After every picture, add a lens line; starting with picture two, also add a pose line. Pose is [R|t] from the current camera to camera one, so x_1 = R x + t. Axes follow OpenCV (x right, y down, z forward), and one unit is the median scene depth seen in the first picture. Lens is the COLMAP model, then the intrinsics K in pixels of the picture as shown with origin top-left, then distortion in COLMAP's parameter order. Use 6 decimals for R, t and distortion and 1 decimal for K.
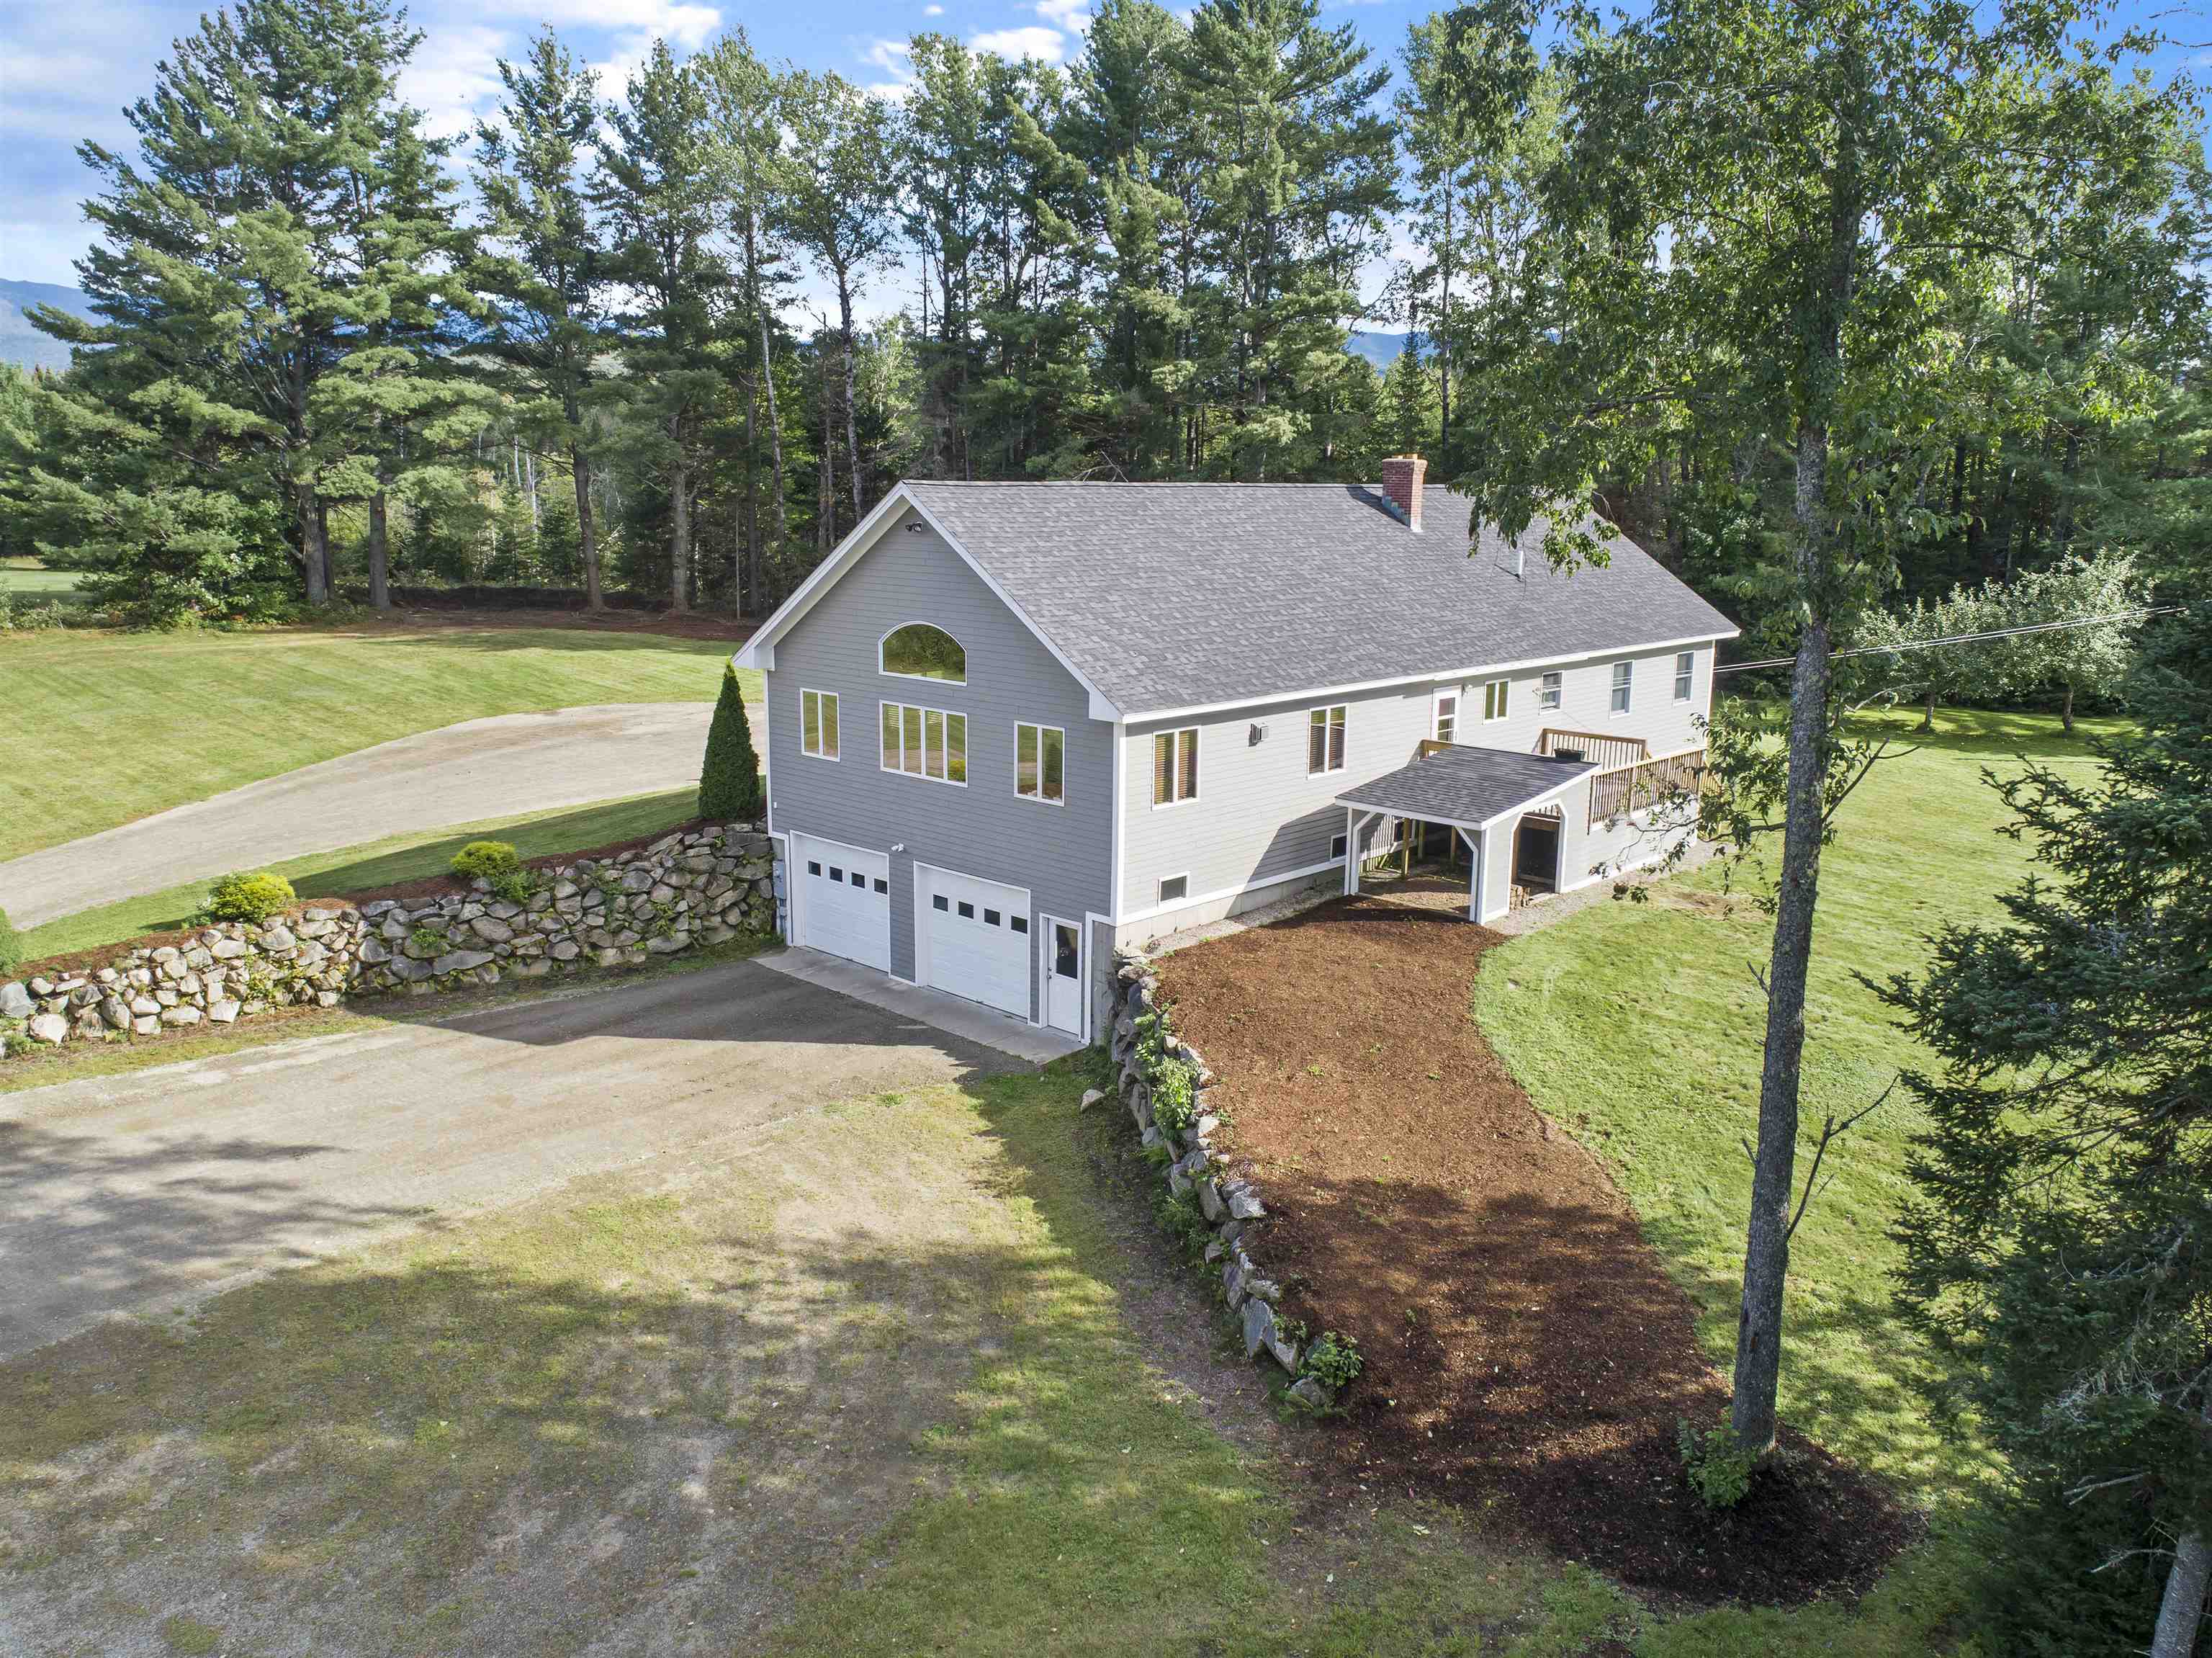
lens RADIAL K [[1665.9, 0, 1106.0], [0, 1665.9, 829.0], [0, 0, 1]] dist [-0.013607, 0.001935]
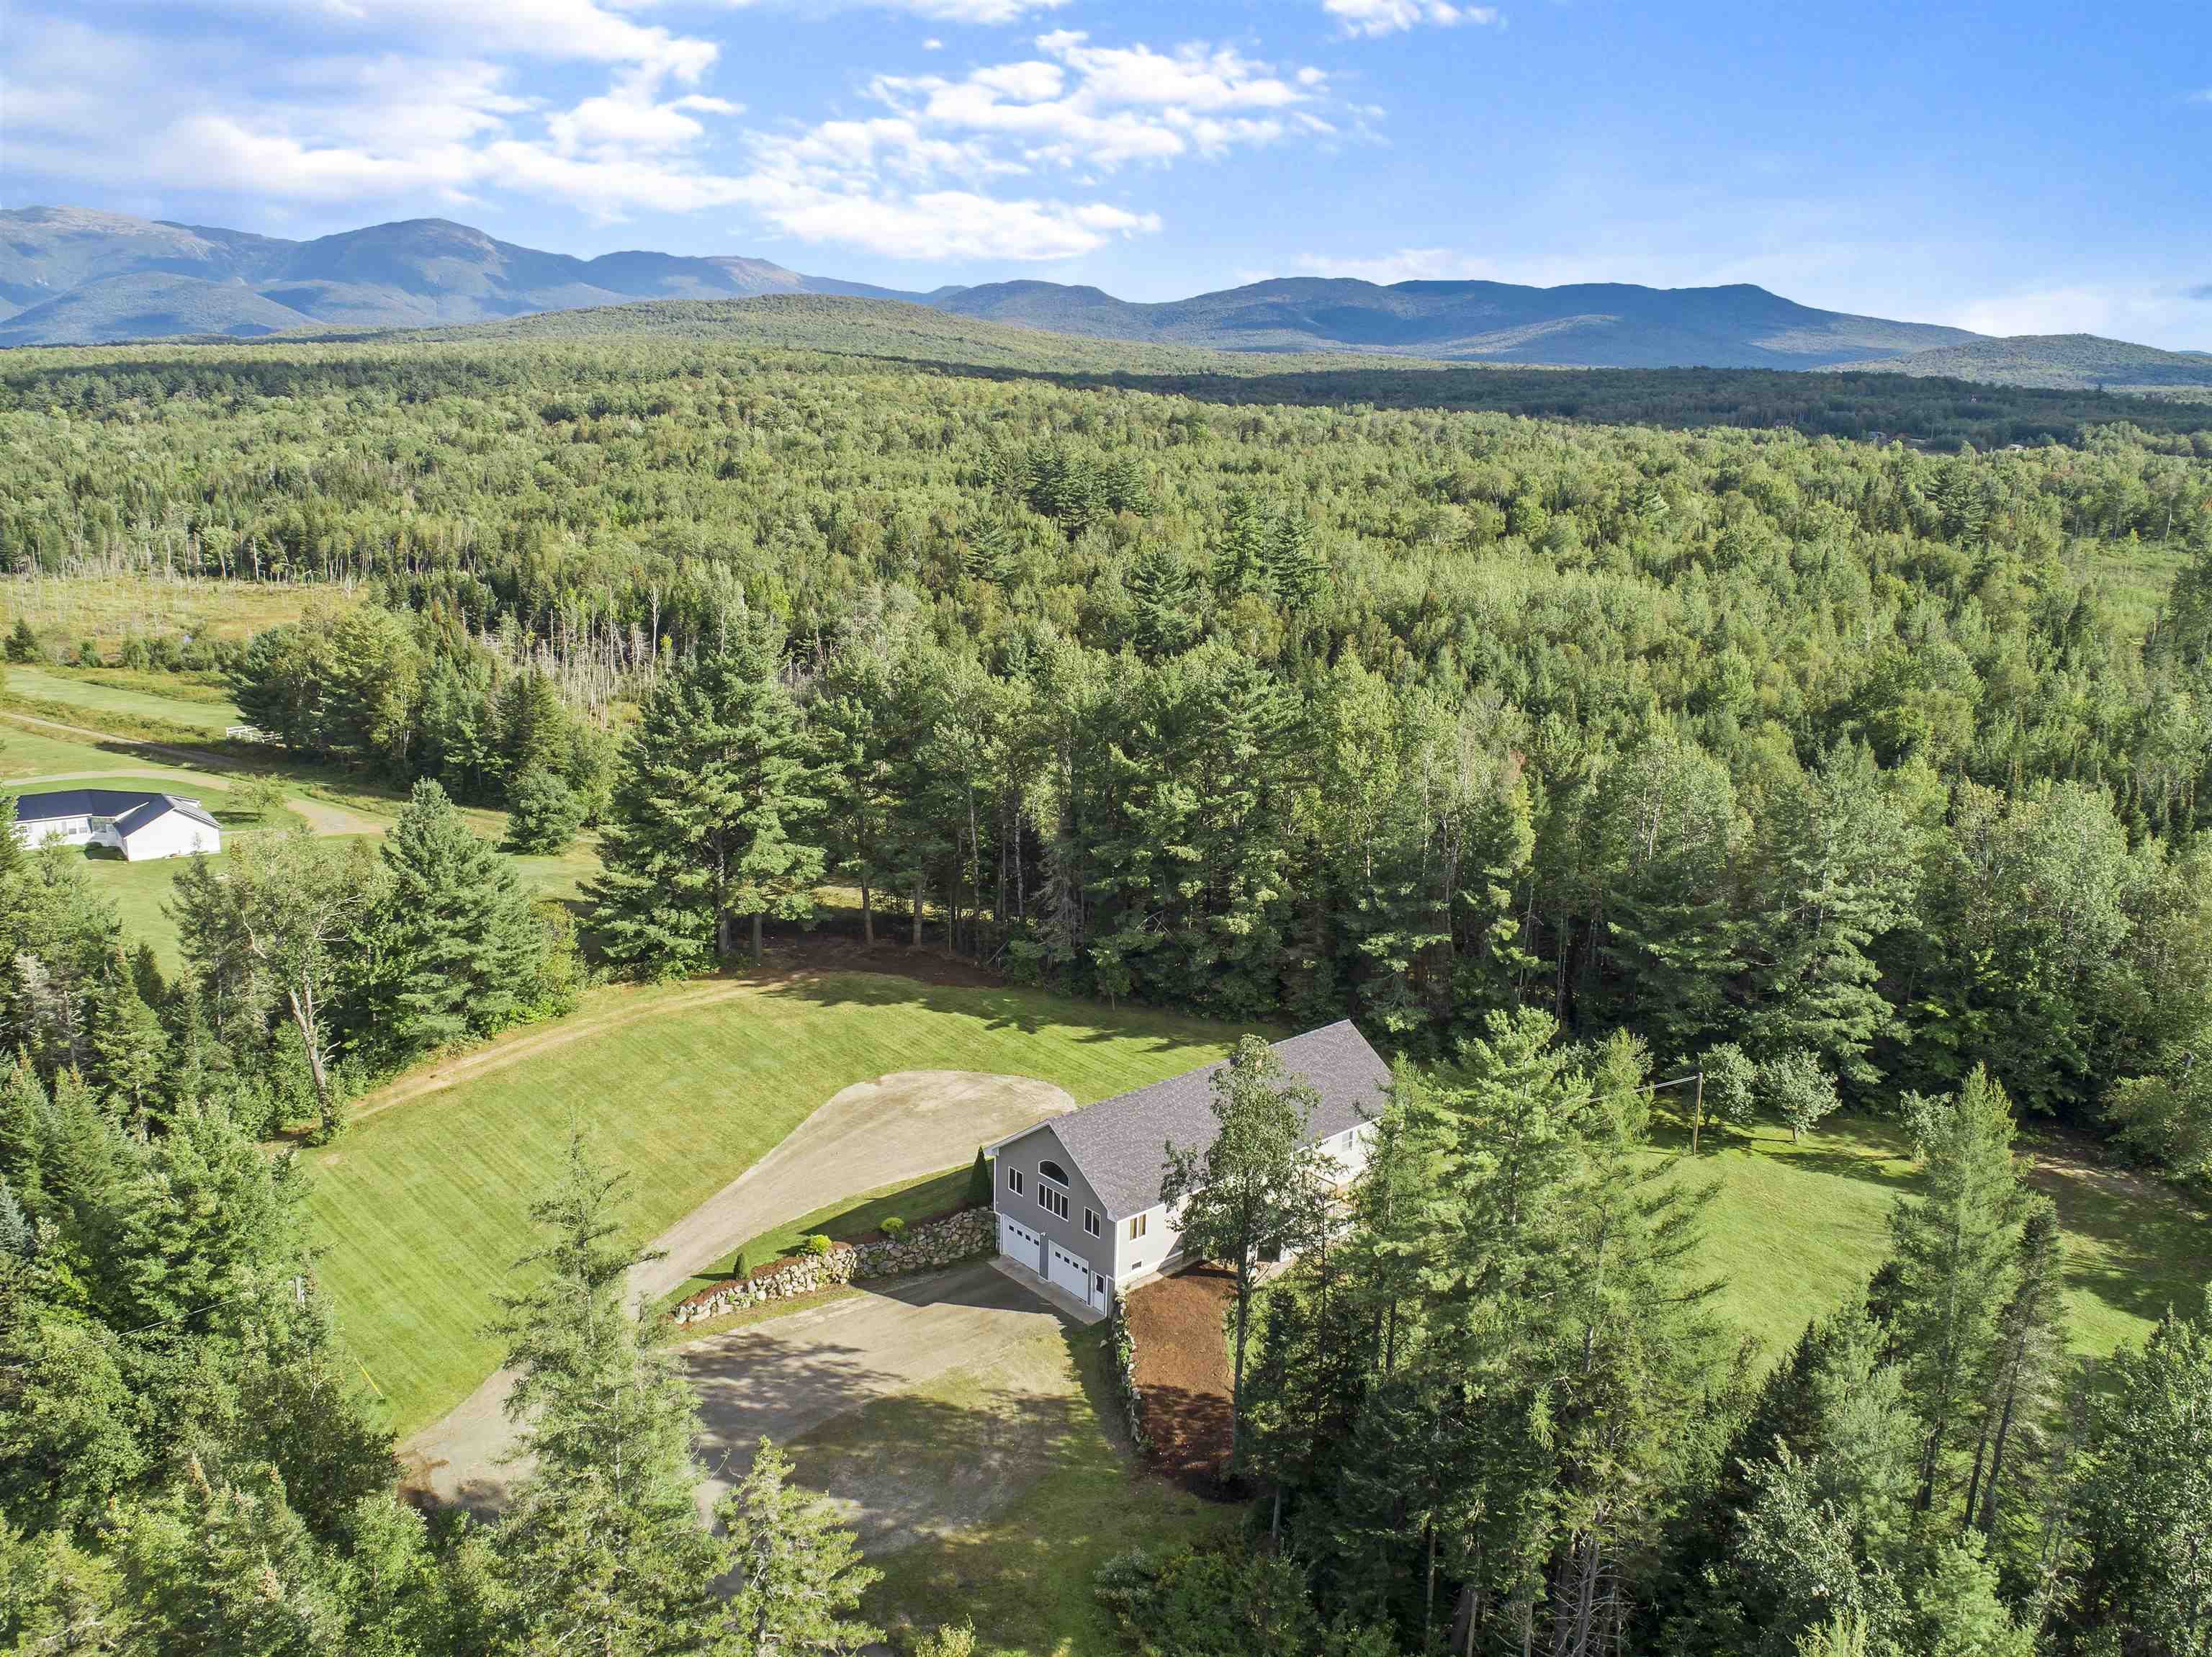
lens RADIAL K [[1646.1, 0, 1120.4], [0, 1646.1, 819.9], [0, 0, 1]] dist [-0.018157, -0.002697]
pose [[0.997244, 0.031812, -0.067028, 0.157331], [-0.030977, 0.999430, 0.013453, -0.684656], [0.067418, -0.011340, 0.997660, -1.636302]]
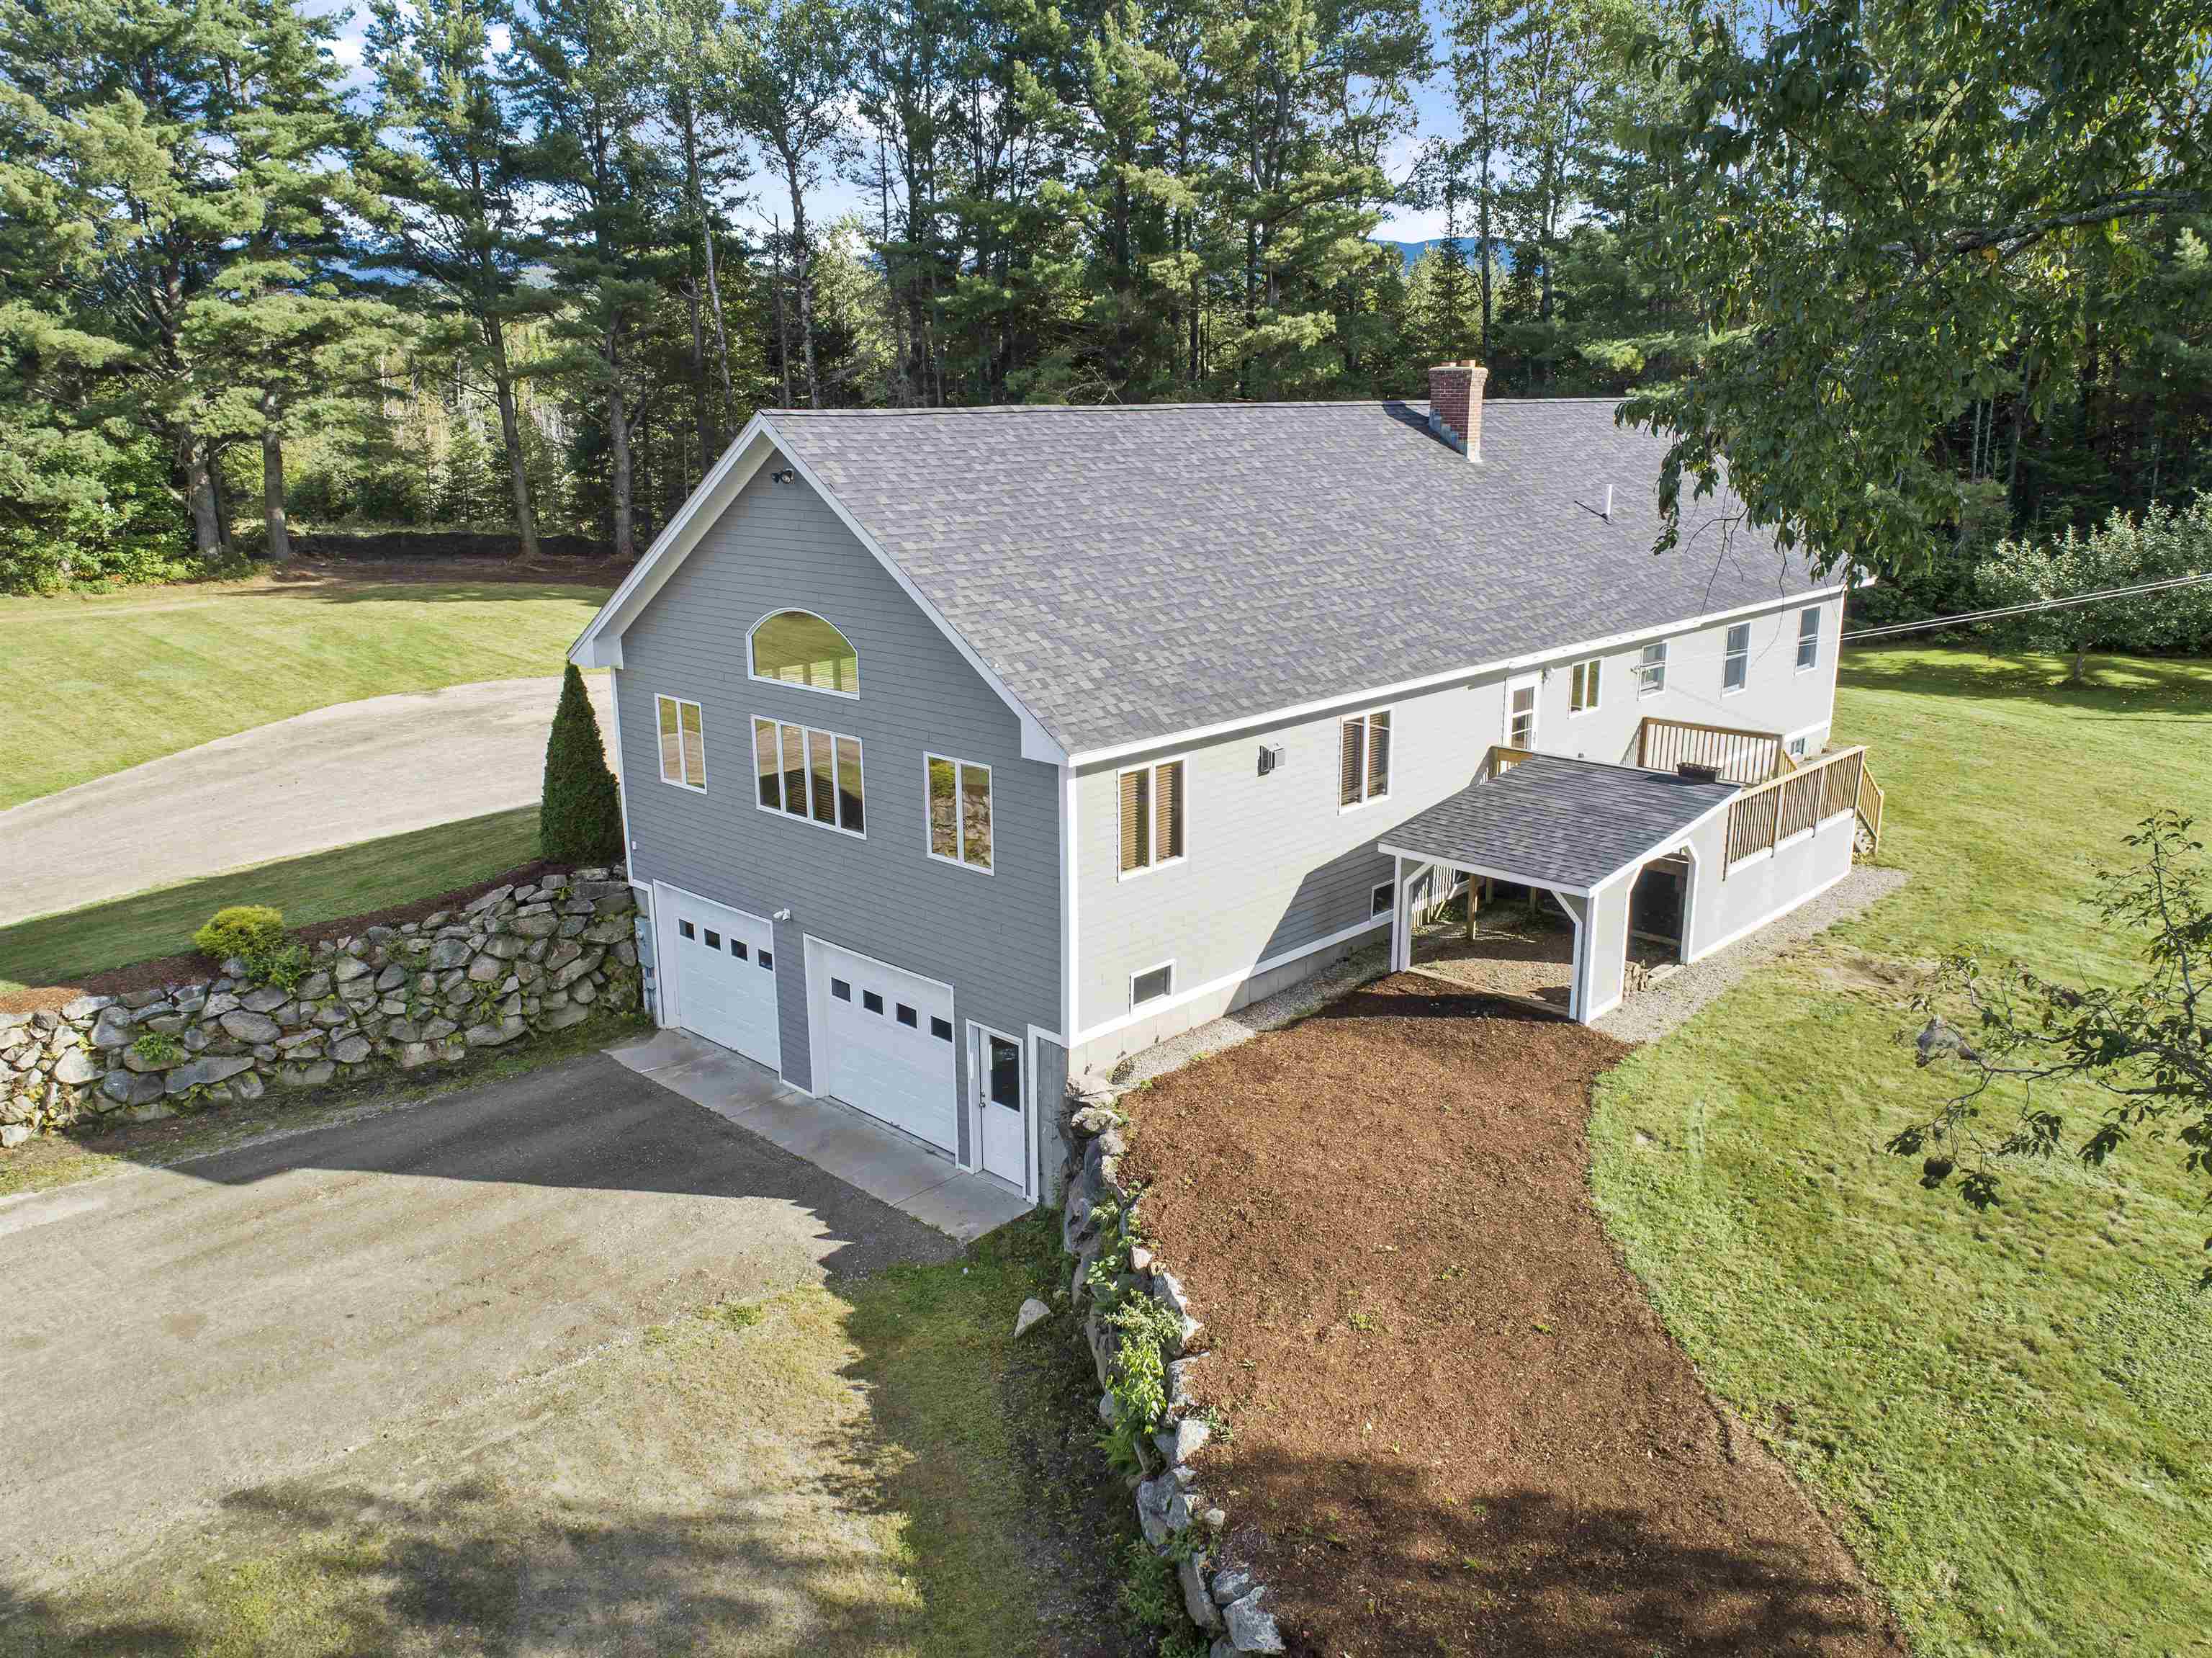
lens RADIAL K [[1653.5, 0, 1106.0], [0, 1653.5, 829.0], [0, 0, 1]] dist [-0.014779, -0.000013]
pose [[0.999769, -0.015547, -0.014852, 0.028003], [0.016263, 0.998651, 0.049313, -0.057120], [0.014066, -0.049543, 0.998673, 0.260907]]
